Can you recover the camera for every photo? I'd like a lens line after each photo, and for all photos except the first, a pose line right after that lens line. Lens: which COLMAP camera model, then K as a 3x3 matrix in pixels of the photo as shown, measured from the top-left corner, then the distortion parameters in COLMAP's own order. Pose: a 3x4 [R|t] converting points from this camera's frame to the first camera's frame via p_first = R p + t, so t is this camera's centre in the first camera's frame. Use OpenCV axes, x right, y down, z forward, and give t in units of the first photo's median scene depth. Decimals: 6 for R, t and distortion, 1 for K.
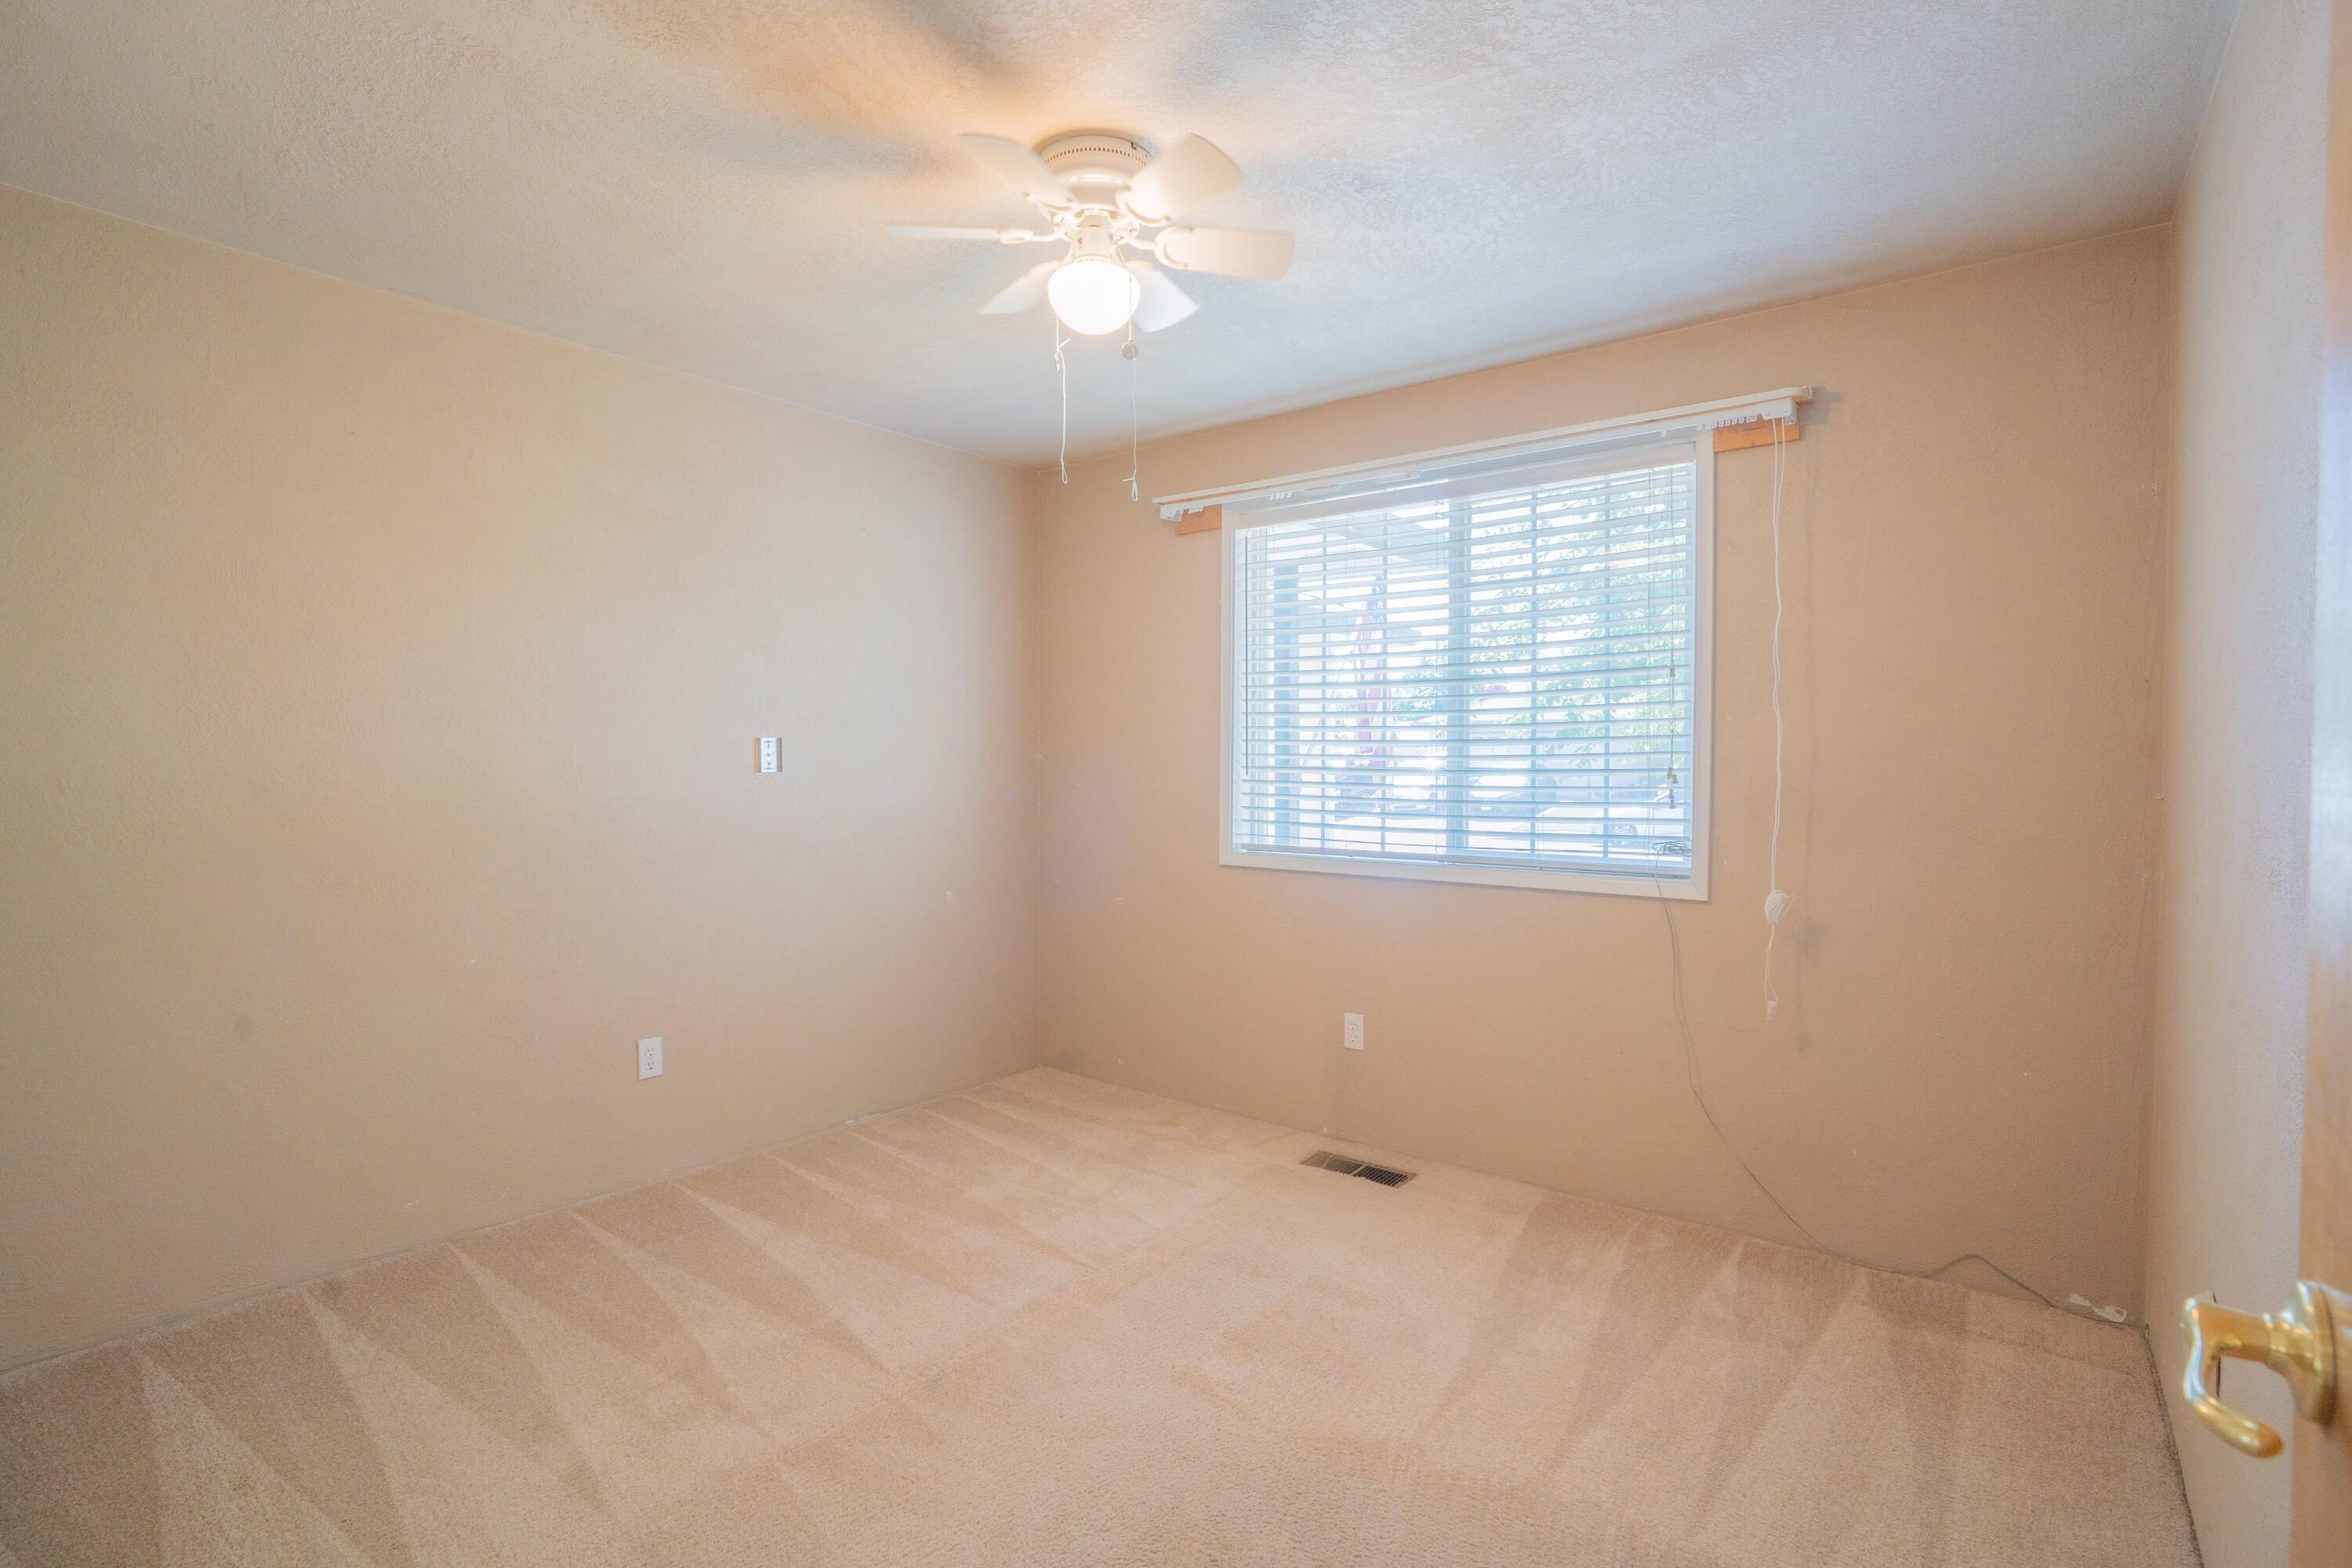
lens RADIAL K [[1098.3, 0, 1176.0], [0, 1098.3, 784.0], [0, 0, 1]] dist [-0.073405, 0.030208]
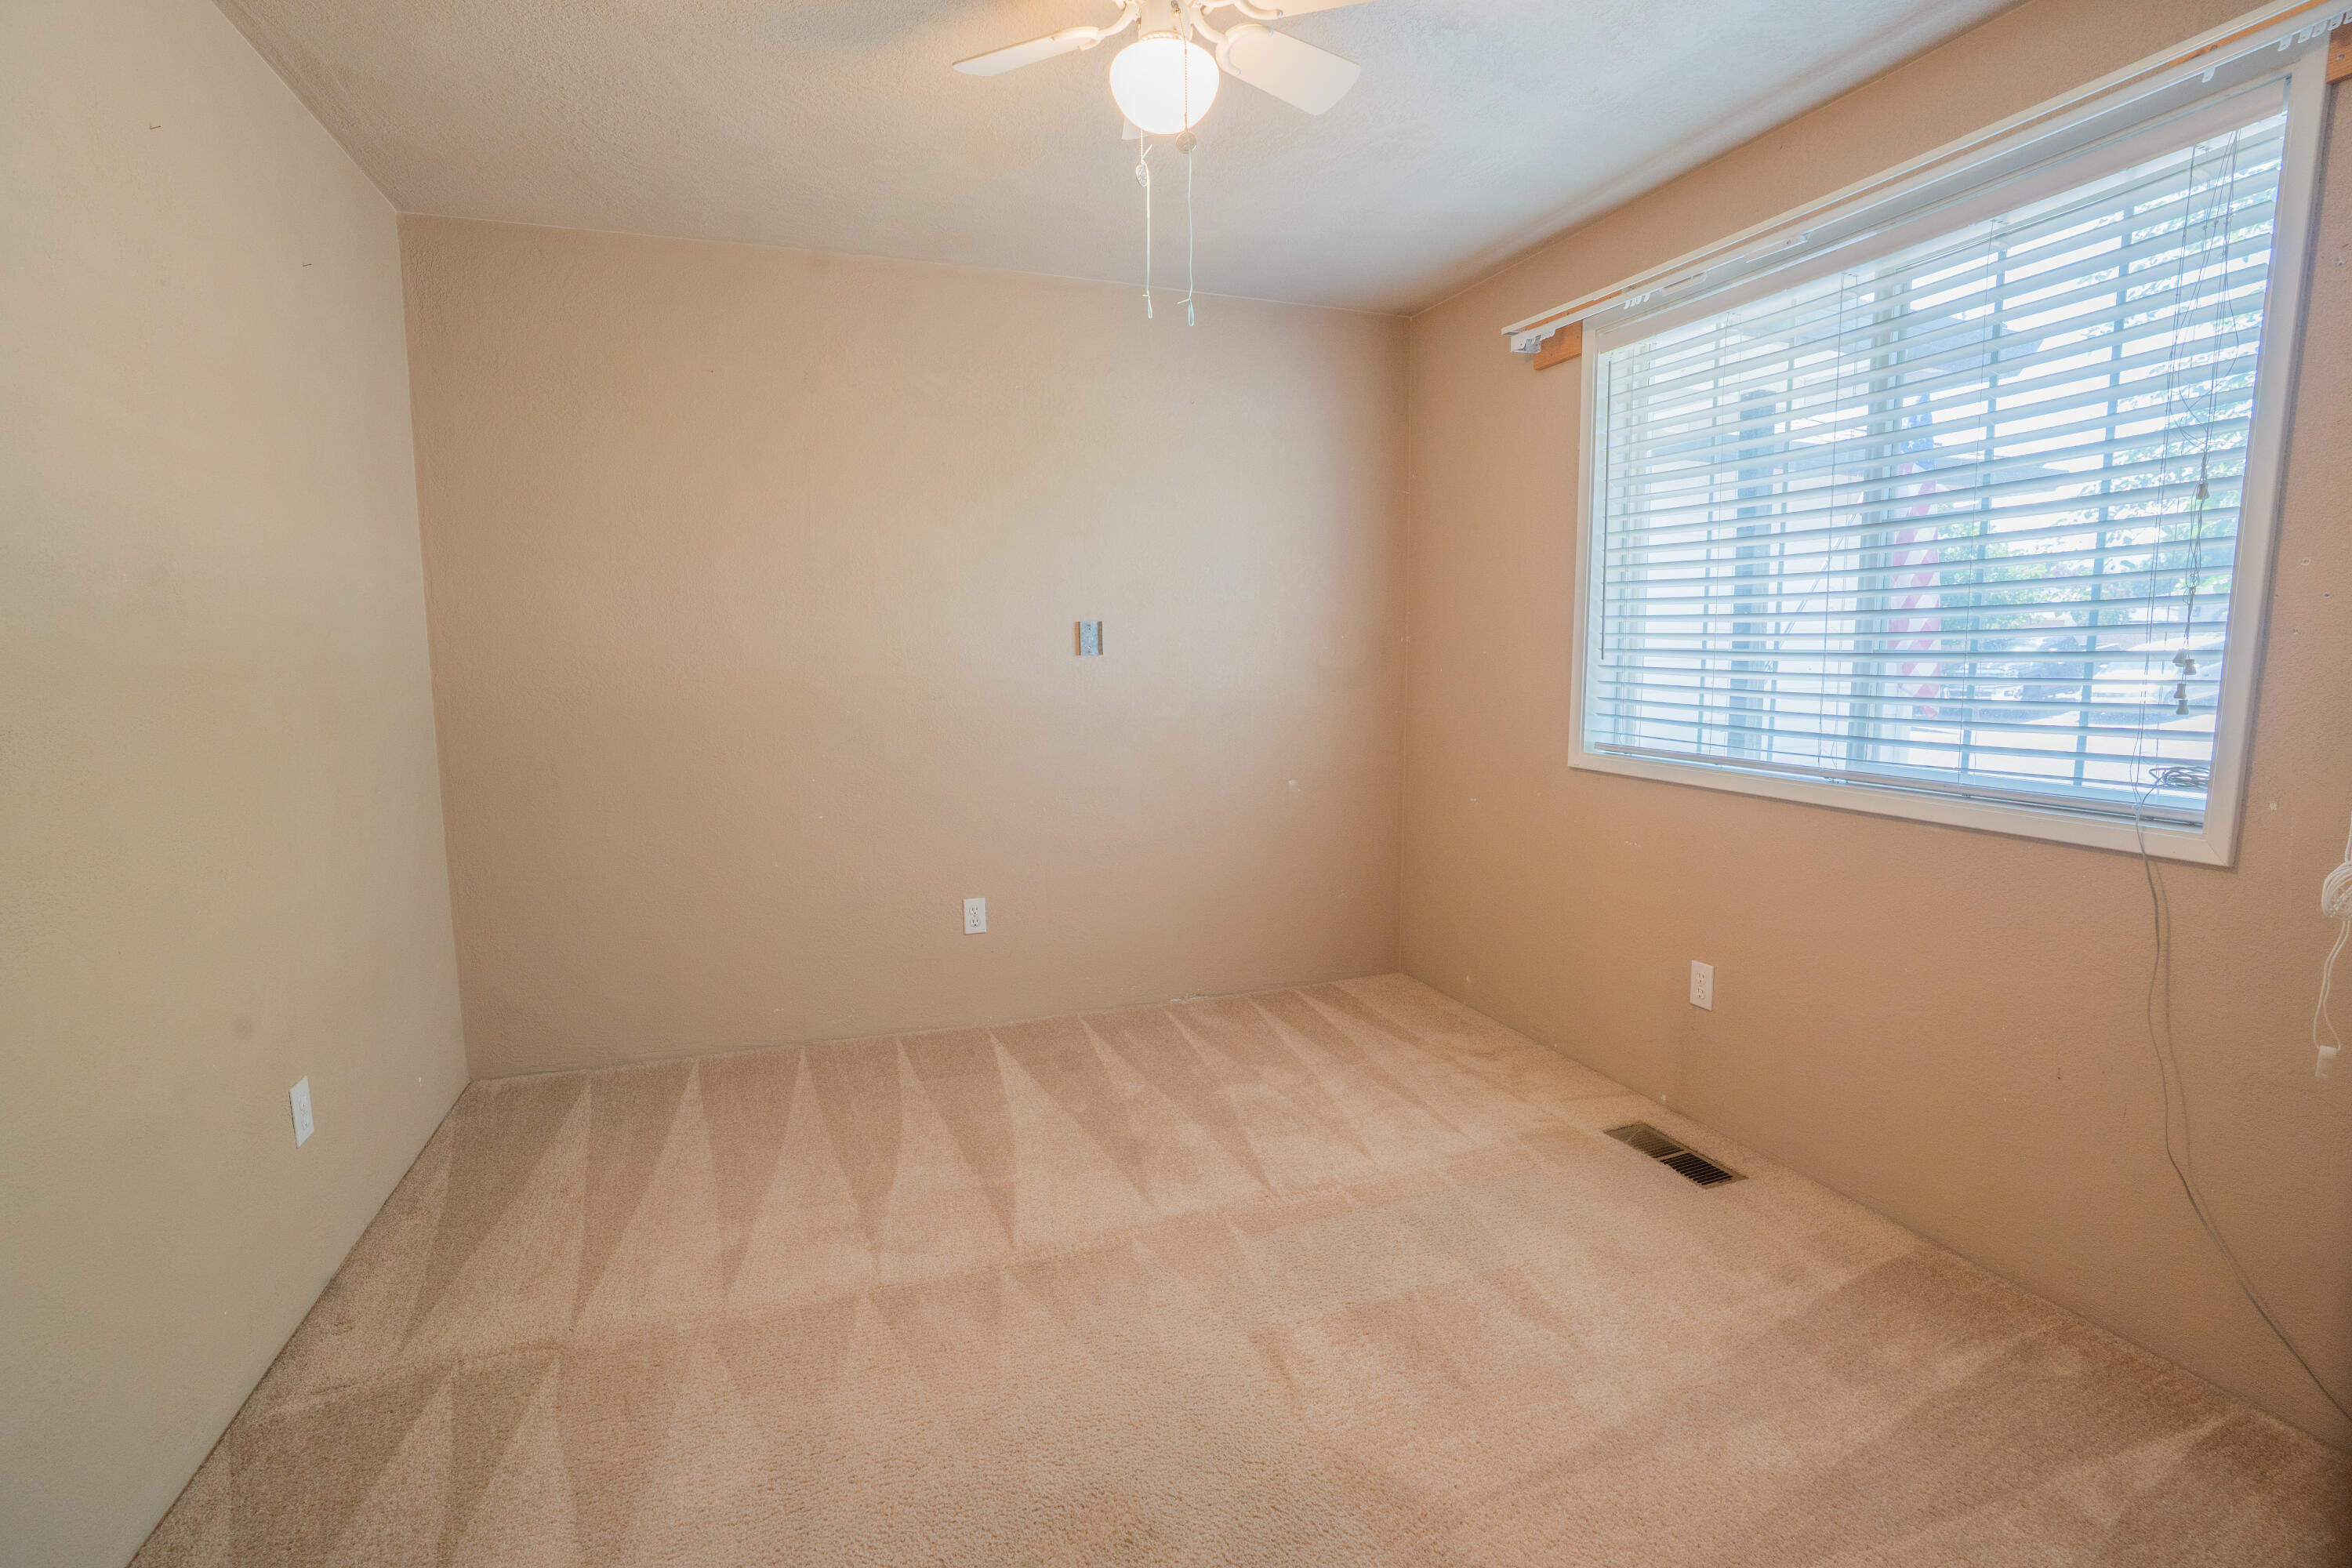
lens RADIAL K [[1098.3, 0, 1176.0], [0, 1098.3, 784.0], [0, 0, 1]] dist [-0.073405, 0.030208]
pose [[0.853279, 0.058958, -0.518111, 0.265077], [-0.005563, 0.994560, 0.104013, 0.002034], [0.521425, -0.085870, 0.848966, 0.168117]]
